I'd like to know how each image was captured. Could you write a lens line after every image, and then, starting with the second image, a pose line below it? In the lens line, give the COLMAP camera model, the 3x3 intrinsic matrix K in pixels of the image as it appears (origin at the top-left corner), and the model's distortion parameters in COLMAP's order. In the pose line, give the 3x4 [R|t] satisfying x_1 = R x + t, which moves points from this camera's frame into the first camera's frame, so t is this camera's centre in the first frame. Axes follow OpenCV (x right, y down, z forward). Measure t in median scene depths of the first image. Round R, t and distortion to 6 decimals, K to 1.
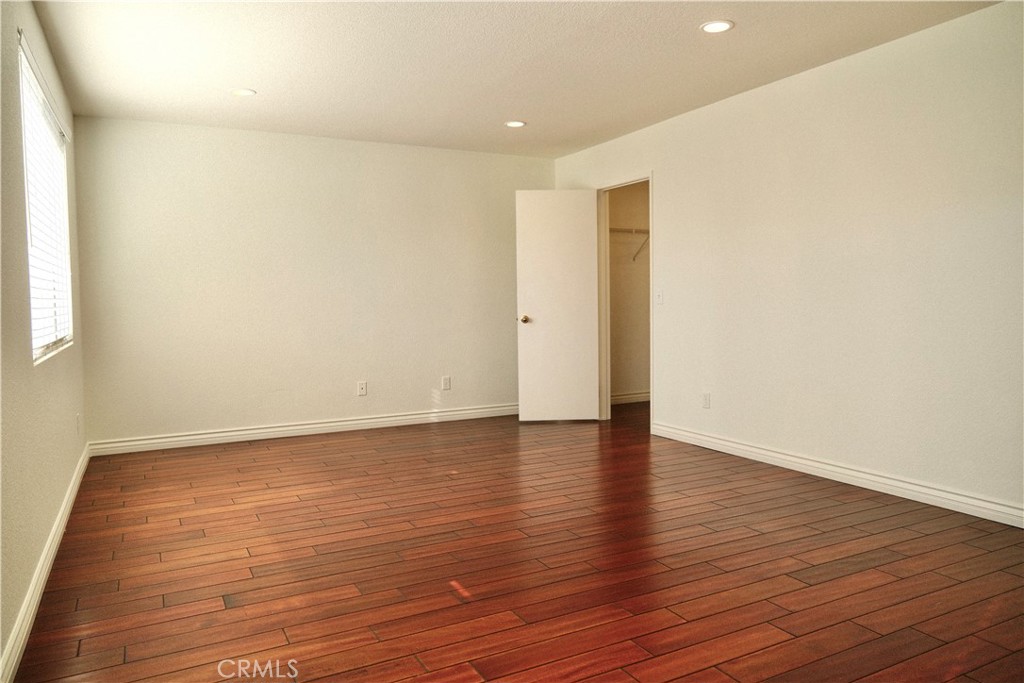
lens RADIAL K [[707.1, 0, 512.2], [0, 707.1, 342.7], [0, 0, 1]] dist [0.002287, 0.000875]
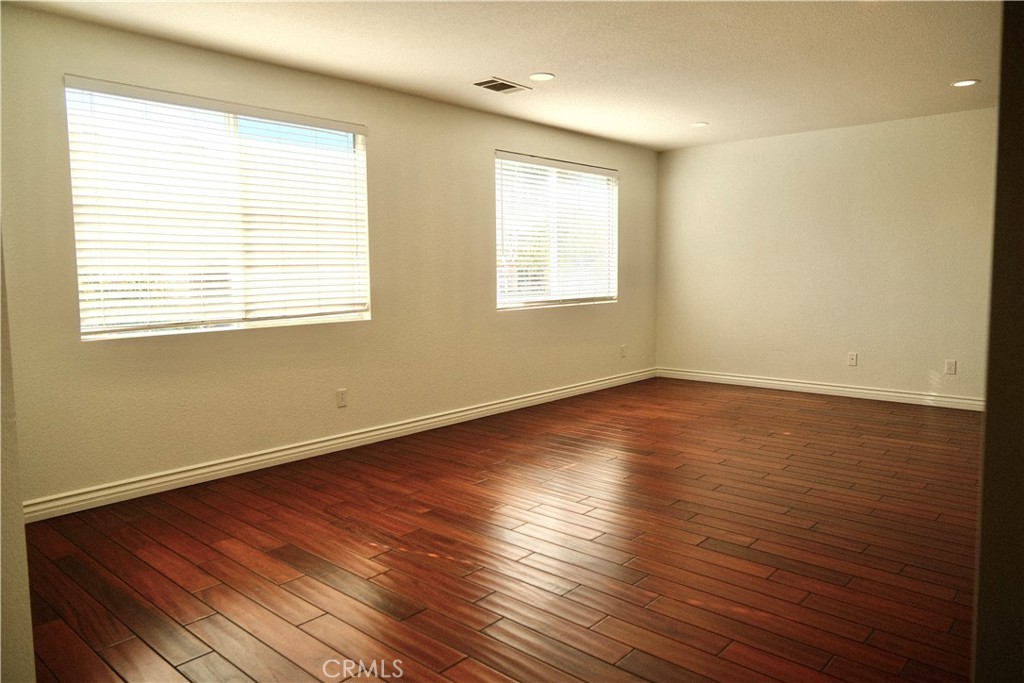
lens RADIAL K [[707.1, 0, 512.3], [0, 707.1, 339.4], [0, 0, 1]] dist [0.002287, 0.000875]
pose [[0.351103, 0.104593, -0.930477, 0.744106], [-0.053895, 0.994351, 0.091436, -0.043340], [0.934784, 0.018045, 0.354757, 0.169878]]
